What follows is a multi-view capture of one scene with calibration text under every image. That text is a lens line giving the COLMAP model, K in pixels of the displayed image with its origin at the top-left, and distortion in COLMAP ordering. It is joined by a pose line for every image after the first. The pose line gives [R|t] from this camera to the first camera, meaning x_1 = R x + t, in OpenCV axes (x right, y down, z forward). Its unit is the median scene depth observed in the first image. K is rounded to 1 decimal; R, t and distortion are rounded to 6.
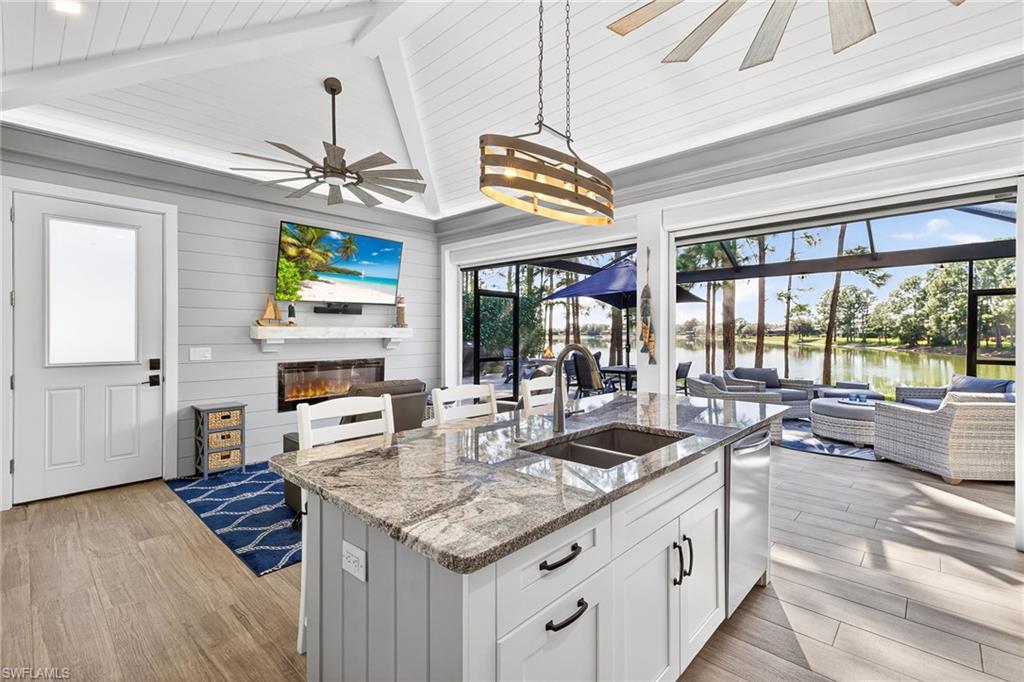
lens RADIAL K [[453.0, 0, 505.8], [0, 453.0, 335.8], [0, 0, 1]] dist [0.025890, -0.005160]
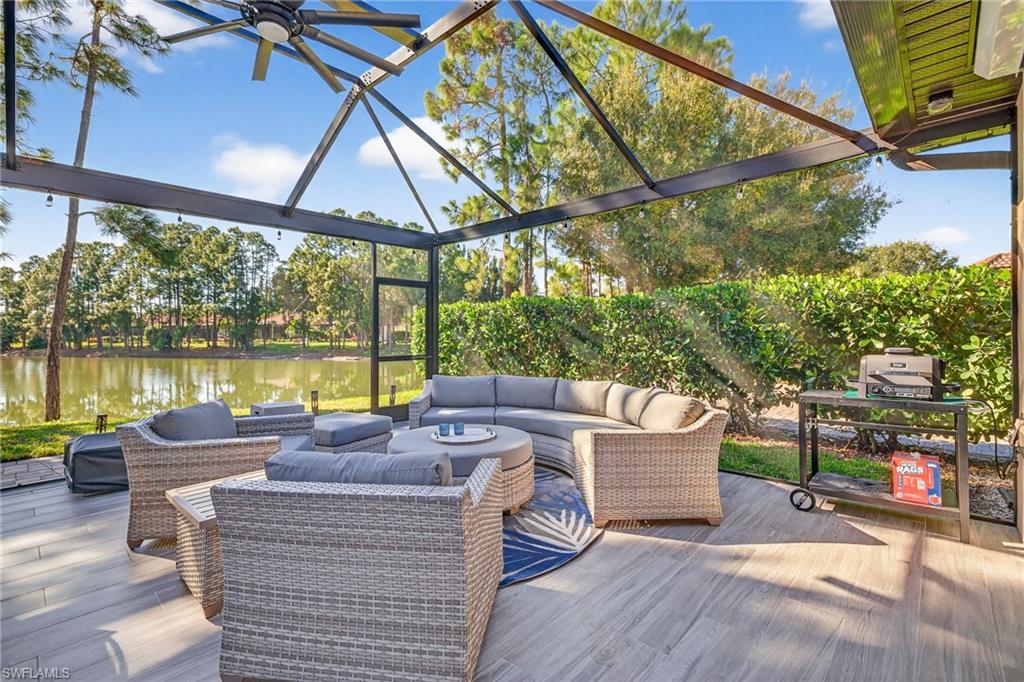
lens RADIAL K [[462.8, 0, 507.8], [0, 462.8, 334.4], [0, 0, 1]] dist [0.004079, 0.001576]
pose [[-0.004813, -0.003590, 0.999982, 0.145304], [0.010341, 0.999940, 0.003640, 0.009934], [-0.999935, 0.010359, -0.004776, 0.844304]]
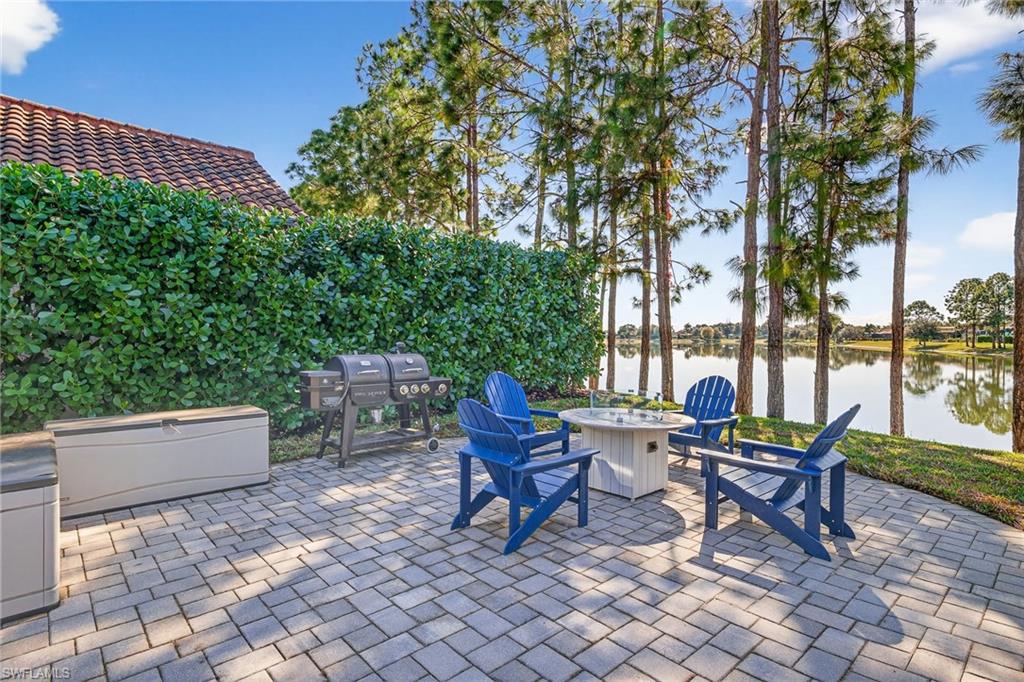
lens RADIAL K [[507.0, 0, 505.1], [0, 507.0, 339.3], [0, 0, 1]] dist [0.004092, 0.000644]
pose [[0.996378, 0.002476, -0.084999, 0.096687], [-0.002510, 0.999997, -0.000291, 0.005785], [0.084998, 0.000503, 0.996381, 1.451517]]
